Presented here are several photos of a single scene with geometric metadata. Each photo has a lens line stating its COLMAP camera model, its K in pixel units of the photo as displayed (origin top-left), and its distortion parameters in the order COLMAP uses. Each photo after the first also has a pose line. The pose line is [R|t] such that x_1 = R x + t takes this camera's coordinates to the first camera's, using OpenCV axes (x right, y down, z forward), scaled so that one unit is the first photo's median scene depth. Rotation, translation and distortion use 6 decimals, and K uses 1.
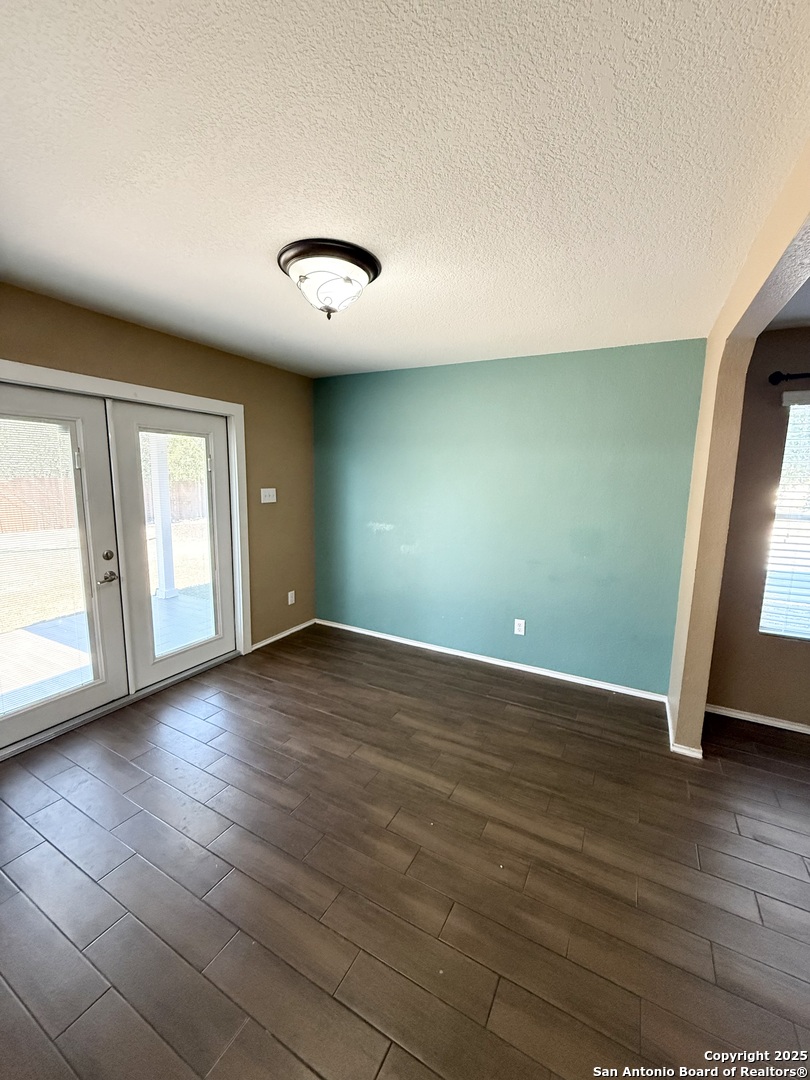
lens RADIAL K [[428.7, 0, 406.1], [0, 428.7, 540.1], [0, 0, 1]] dist [-0.001052, 0.000396]
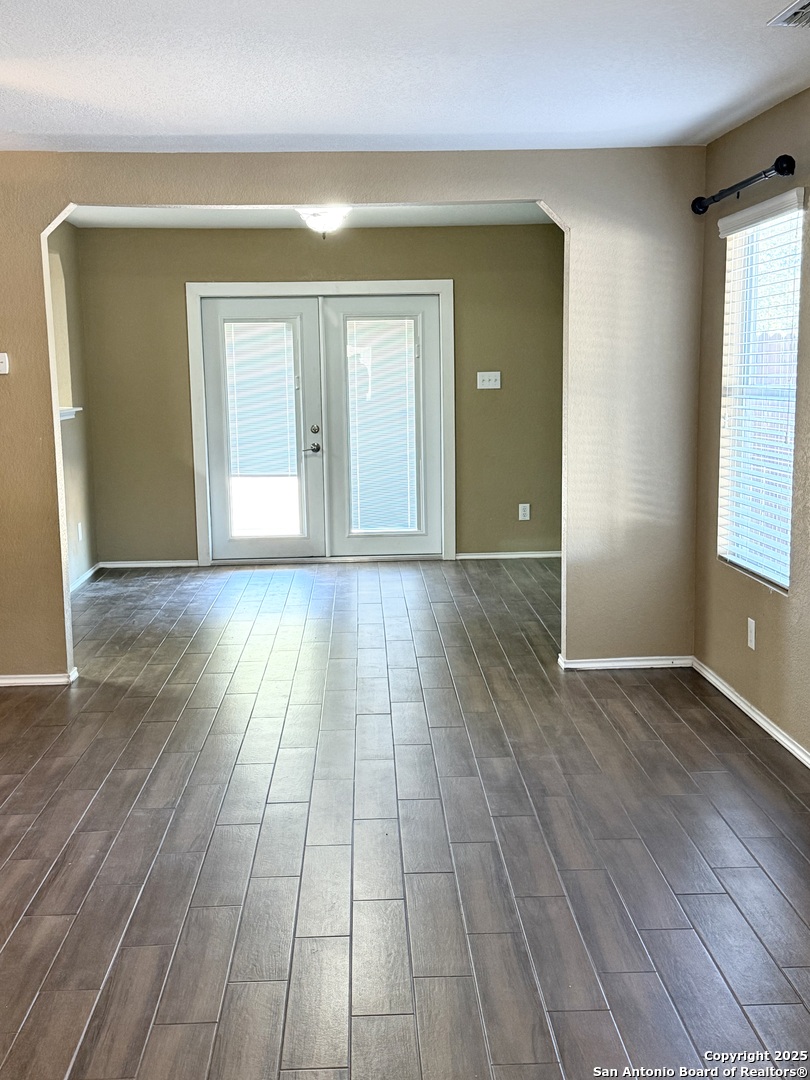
lens RADIAL K [[1189.6, 0, 399.7], [0, 1189.6, 546.1], [0, 0, 1]] dist [0.163069, 0.000000]
pose [[0.513047, 0.105103, -0.851901, 1.811630], [-0.100746, 0.992989, 0.061837, 0.103127], [0.852428, 0.054100, 0.520039, -0.393792]]
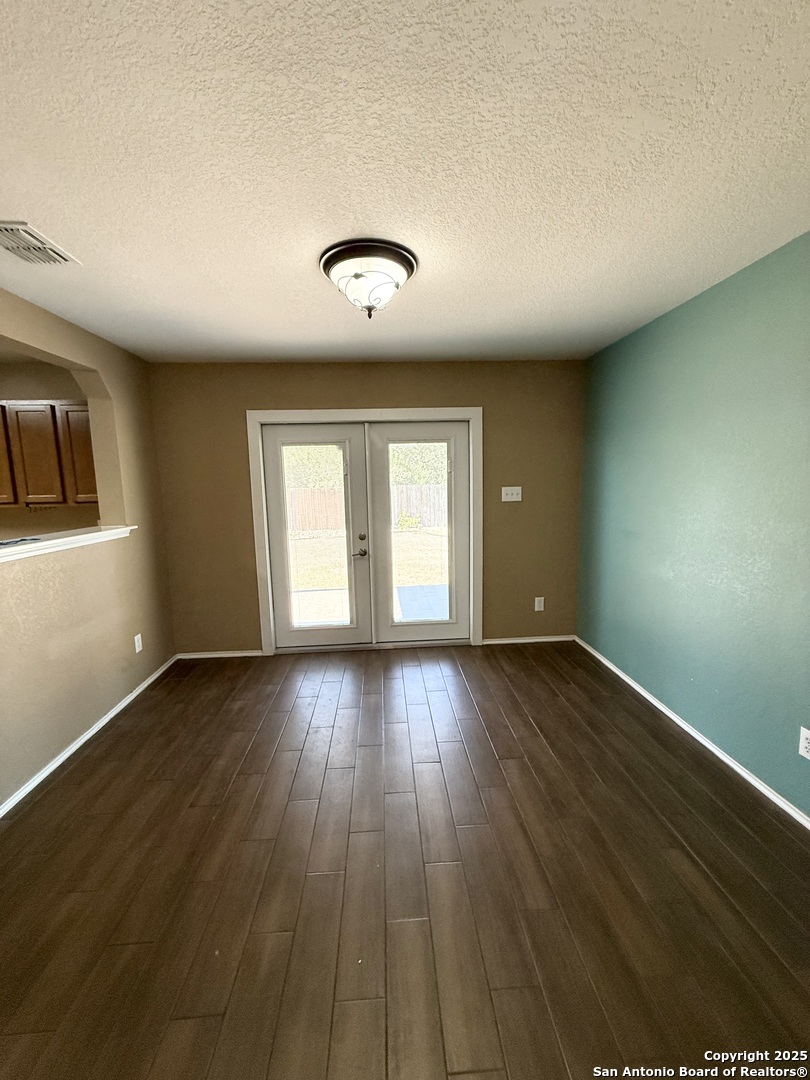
lens RADIAL K [[428.7, 0, 403.4], [0, 428.7, 538.7], [0, 0, 1]] dist [-0.001052, 0.000396]
pose [[0.528053, 0.083882, -0.845058, 0.430606], [-0.093143, 0.994827, 0.040545, -0.020984], [0.844088, 0.057301, 0.533135, 0.304990]]
